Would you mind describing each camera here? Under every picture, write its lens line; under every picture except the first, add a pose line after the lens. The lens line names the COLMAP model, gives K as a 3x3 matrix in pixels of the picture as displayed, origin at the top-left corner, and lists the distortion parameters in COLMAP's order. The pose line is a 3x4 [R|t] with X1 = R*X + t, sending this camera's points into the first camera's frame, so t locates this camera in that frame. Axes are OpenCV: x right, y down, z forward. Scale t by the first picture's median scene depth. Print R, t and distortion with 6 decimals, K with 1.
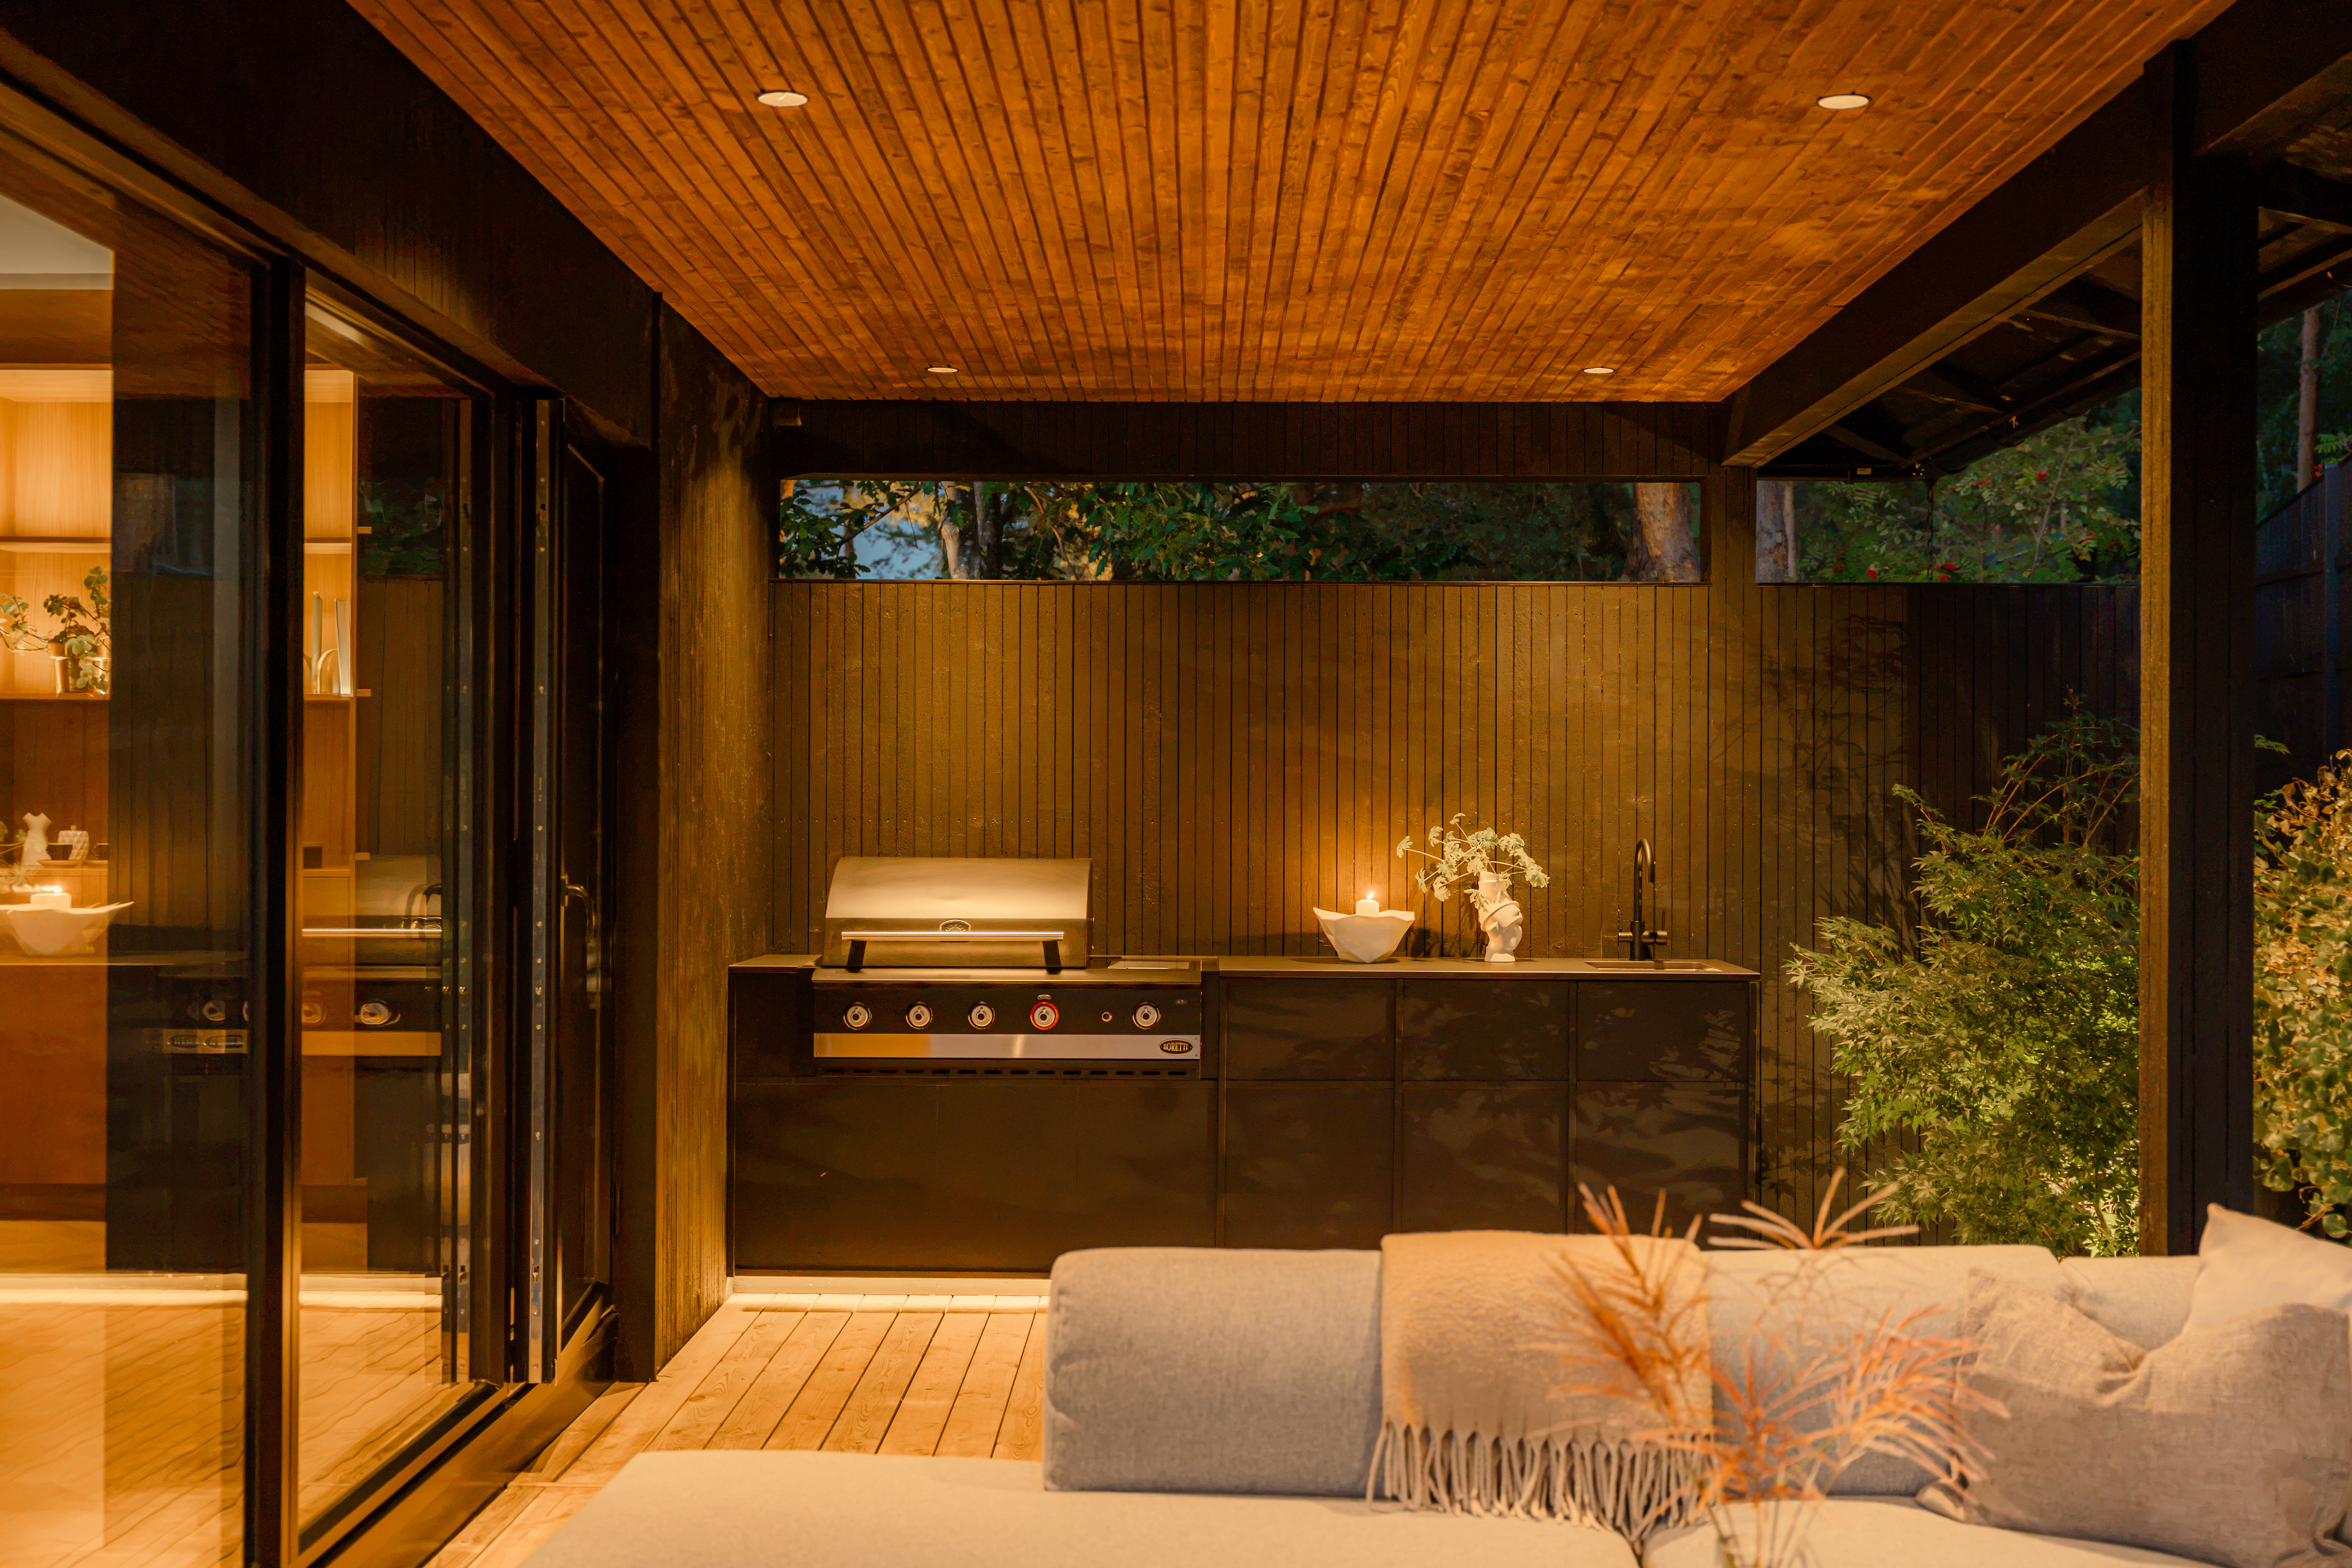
lens RADIAL K [[2635.3, 0, 1176.0], [0, 2635.3, 784.0], [0, 0, 1]] dist [-0.030760, 0.065494]
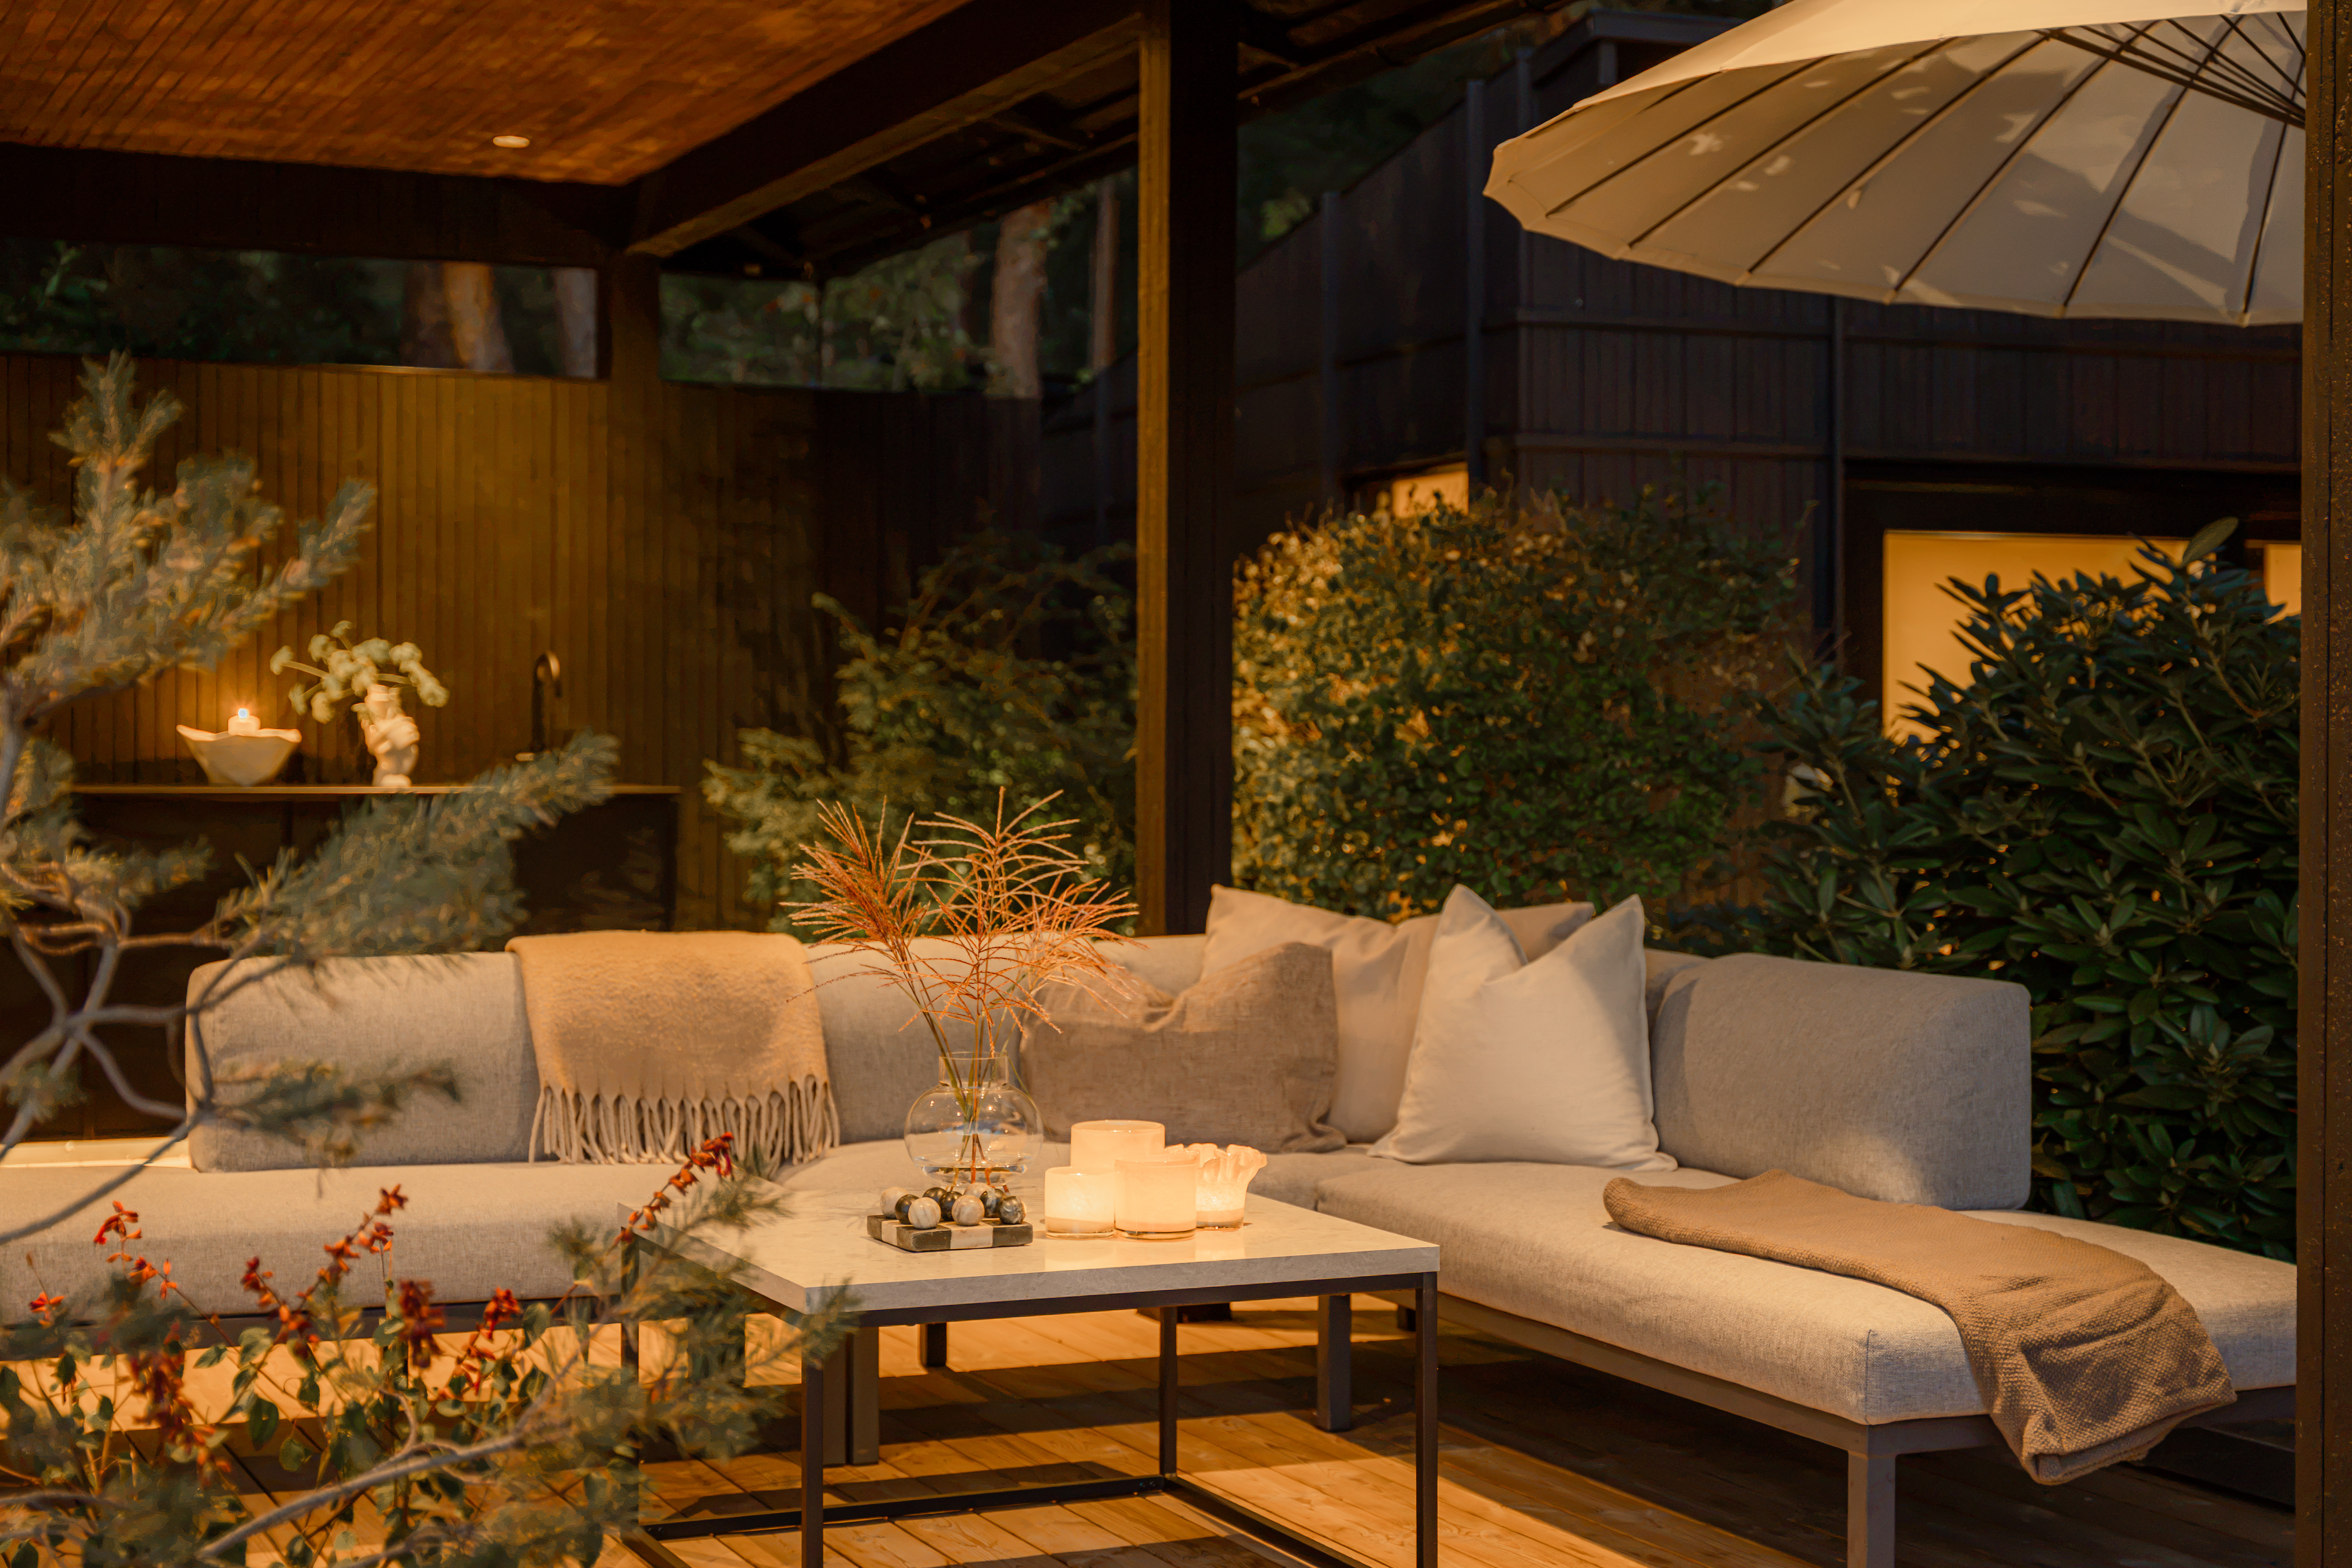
lens RADIAL K [[3475.4, 0, 1176.0], [0, 3475.4, 784.0], [0, 0, 1]] dist [-0.004511, 0.004727]
pose [[0.905932, -0.006444, 0.423373, -0.148579], [-0.003523, 0.999735, 0.022756, 0.040992], [-0.423408, -0.022107, 0.905669, -0.214344]]
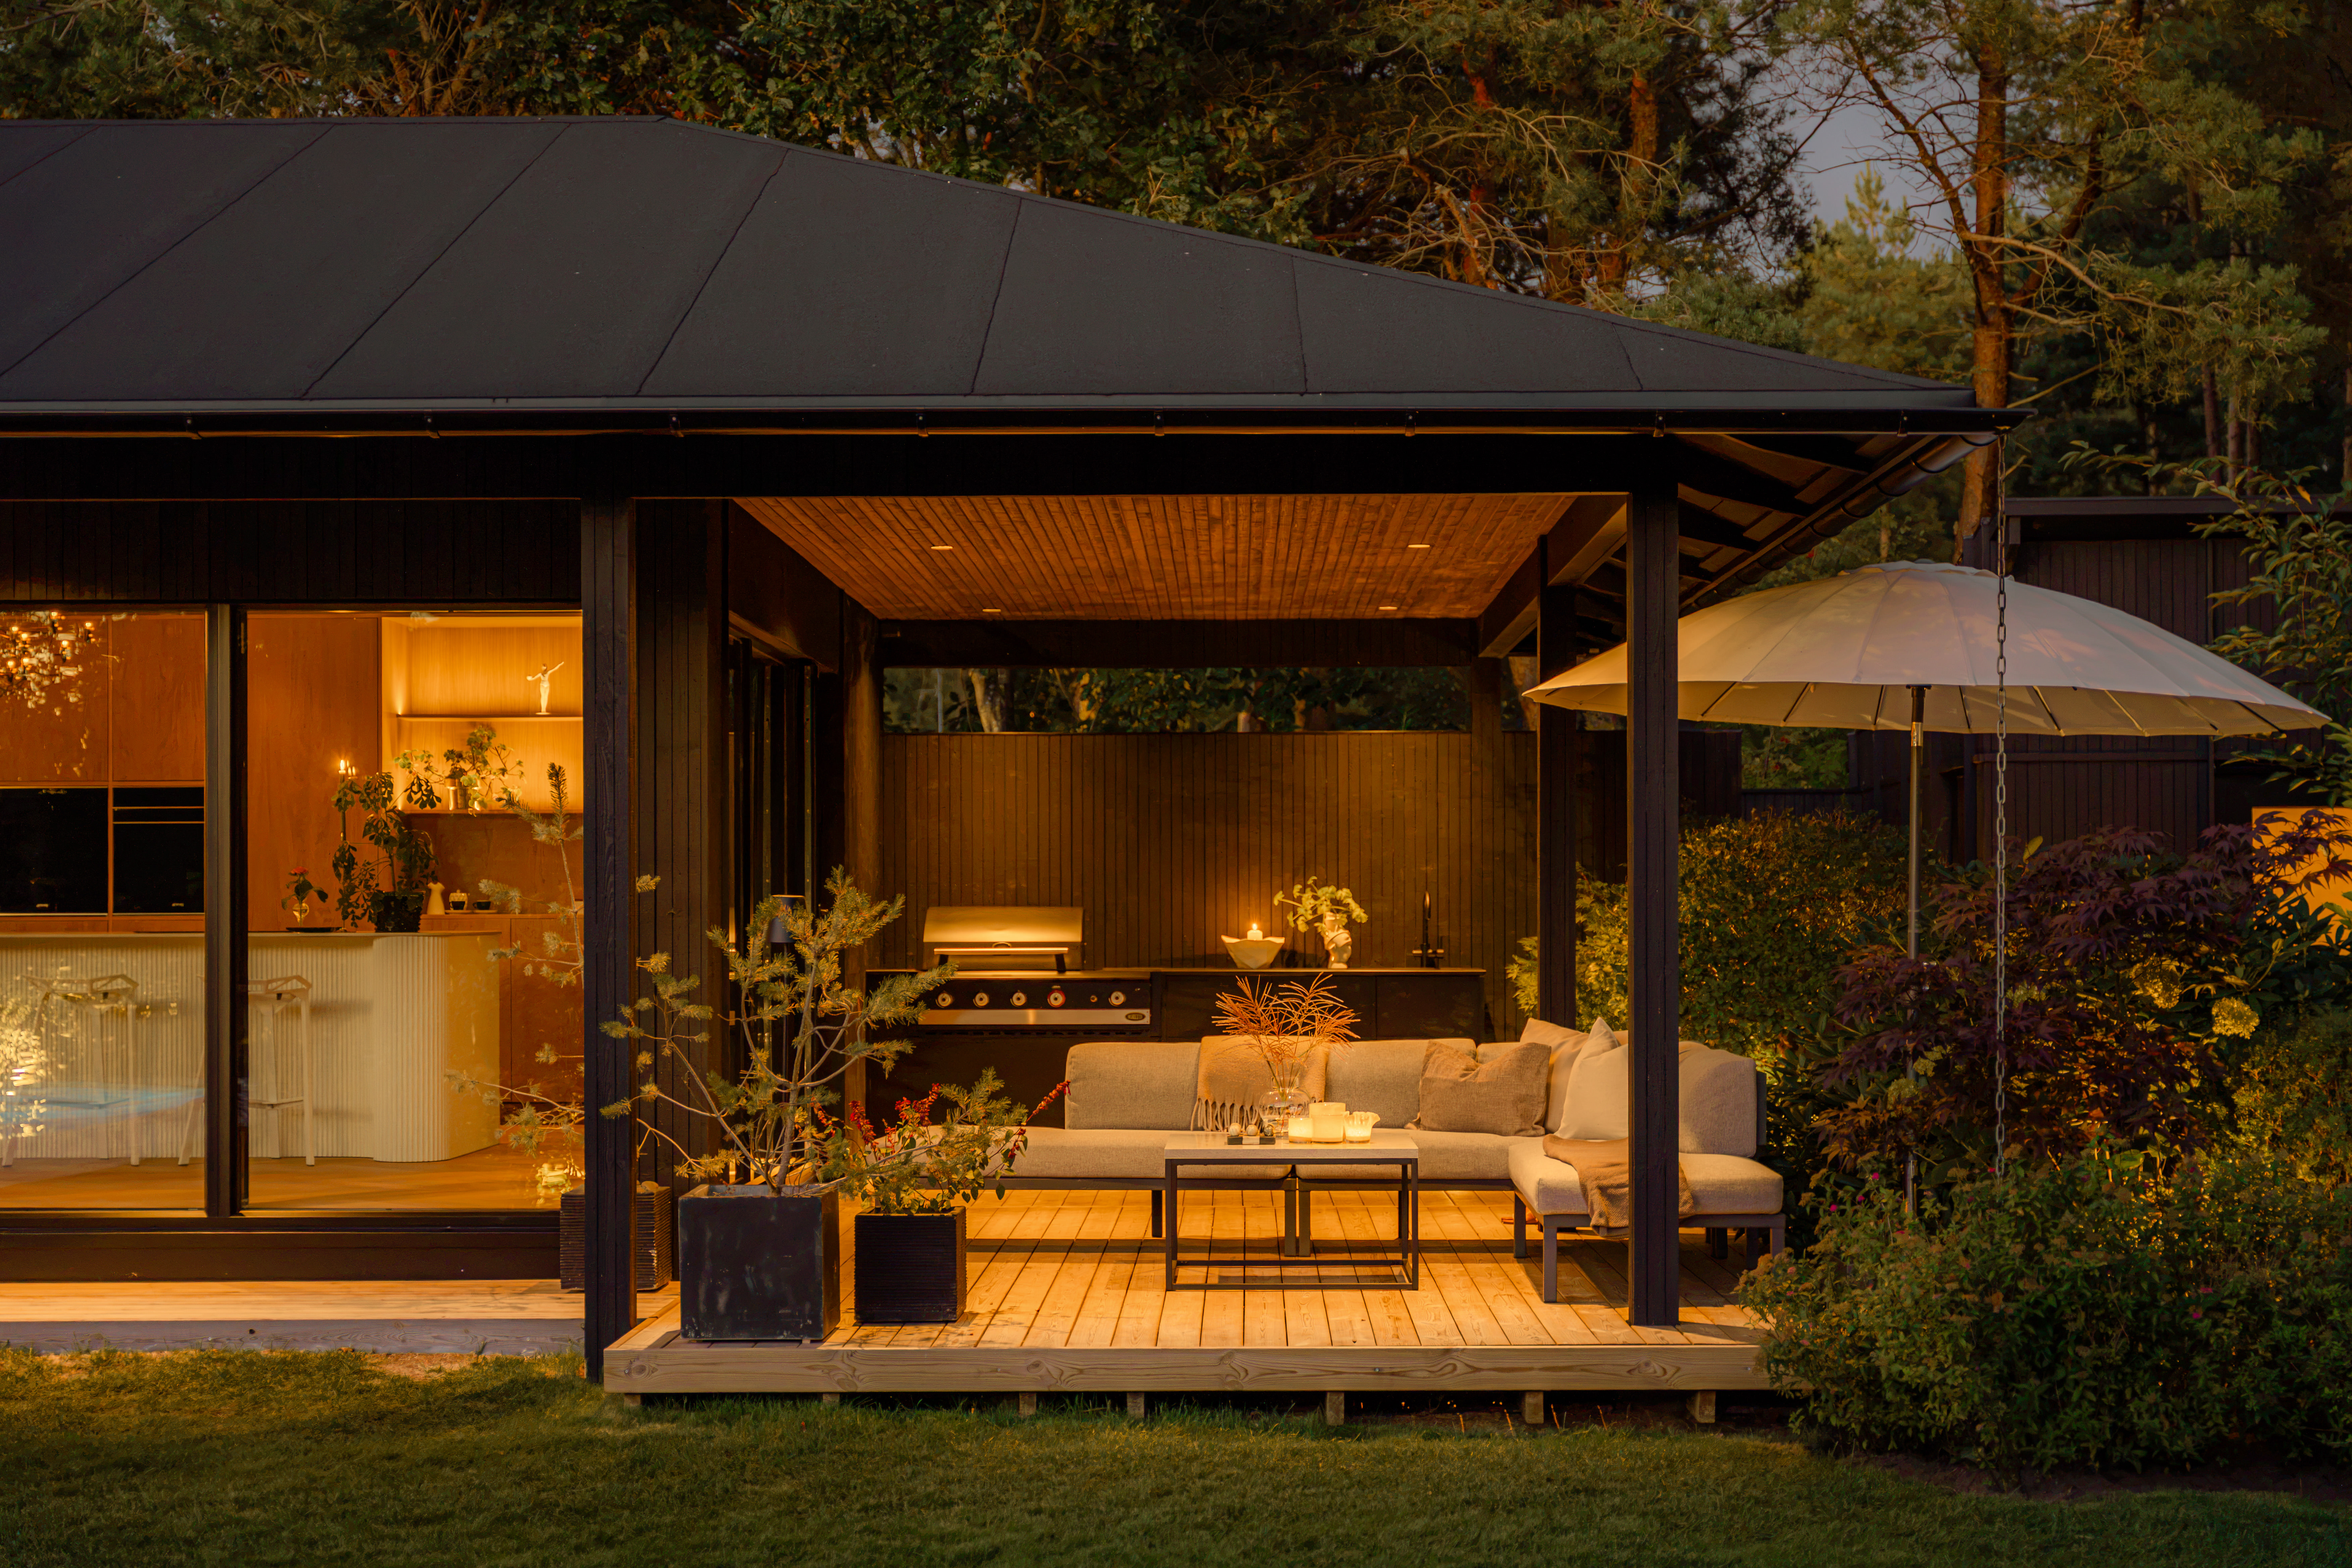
lens RADIAL K [[3585.7, 0, 1176.0], [0, 3585.7, 784.0], [0, 0, 1]] dist [0.014181, 0.000155]
pose [[0.999948, -0.007587, -0.006829, 0.042439], [0.007400, 0.999608, -0.027004, 0.013979], [0.007031, 0.026952, 0.999612, -1.272488]]
